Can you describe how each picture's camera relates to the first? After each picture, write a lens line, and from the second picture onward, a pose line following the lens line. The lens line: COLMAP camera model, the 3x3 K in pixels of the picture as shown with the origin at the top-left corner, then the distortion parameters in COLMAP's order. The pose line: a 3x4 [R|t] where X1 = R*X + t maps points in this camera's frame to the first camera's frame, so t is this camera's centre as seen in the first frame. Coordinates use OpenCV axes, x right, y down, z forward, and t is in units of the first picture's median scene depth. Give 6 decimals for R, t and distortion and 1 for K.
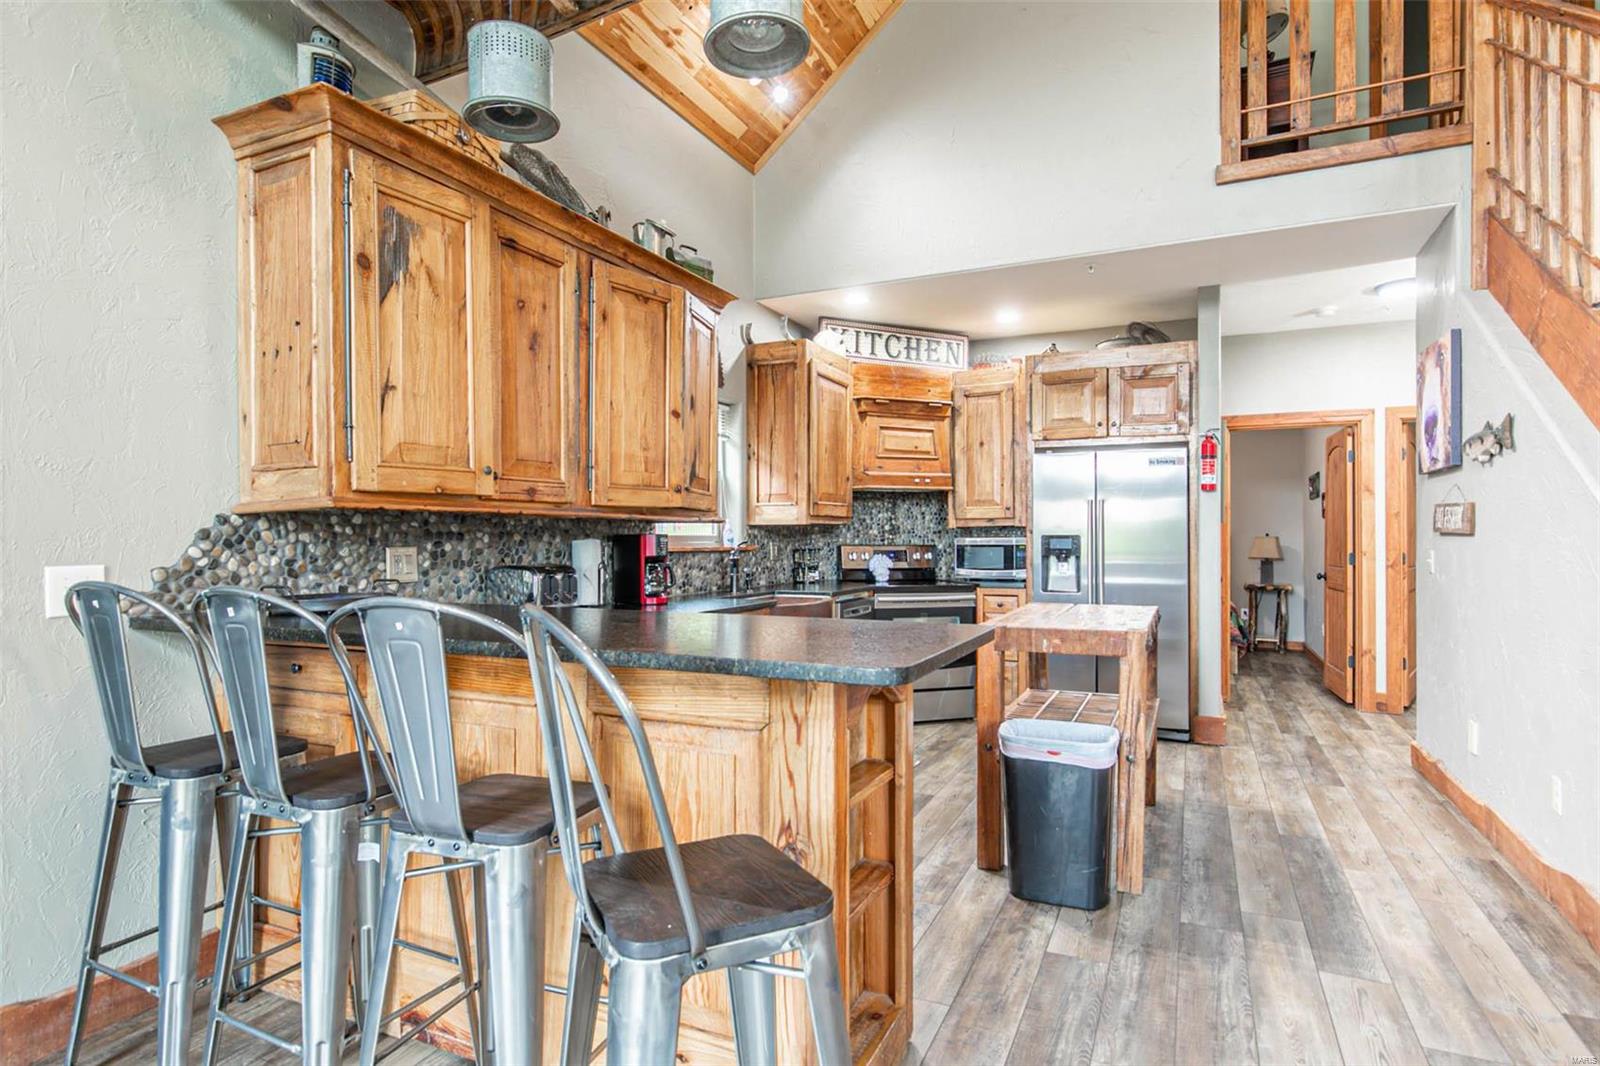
lens RADIAL K [[858.0, 0, 800.0], [0, 858.0, 533.0], [0, 0, 1]] dist [0.001626, 0.000137]
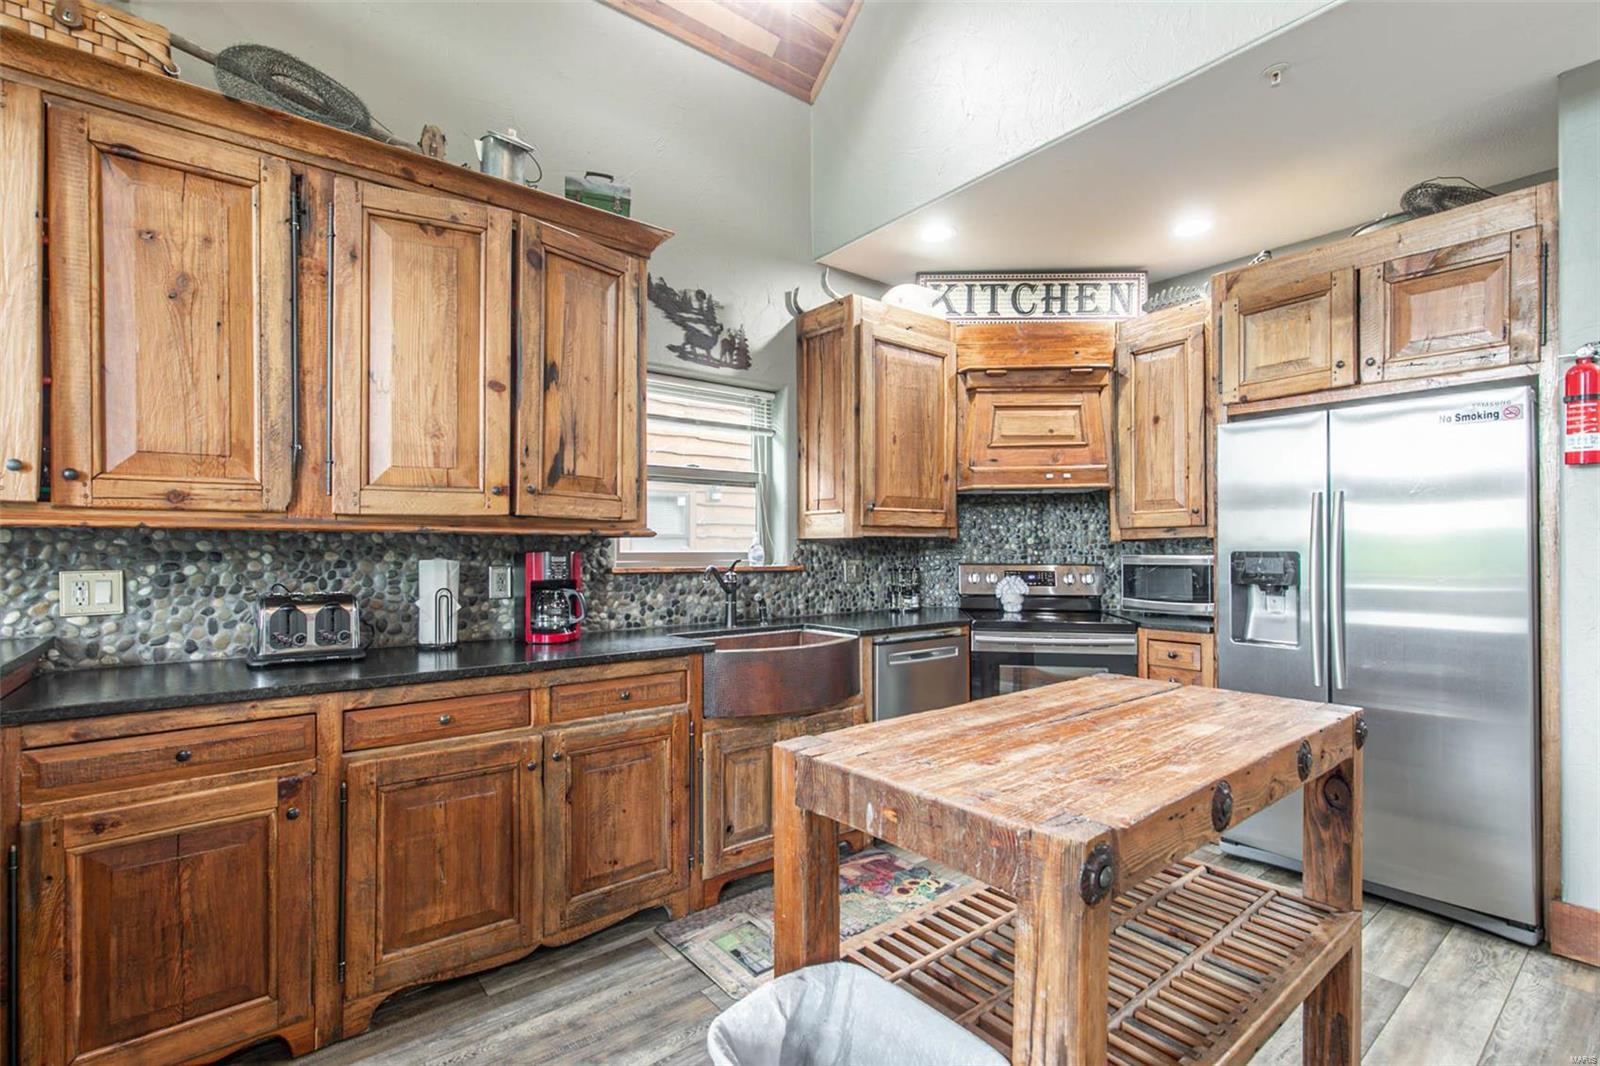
lens RADIAL K [[727.4, 0, 798.7], [0, 727.4, 545.1], [0, 0, 1]] dist [0.004310, -0.000060]
pose [[0.894033, -0.003792, -0.447985, 0.238819], [0.003197, 0.999993, -0.002083, -0.002201], [0.447989, 0.000430, 0.894039, 0.379894]]
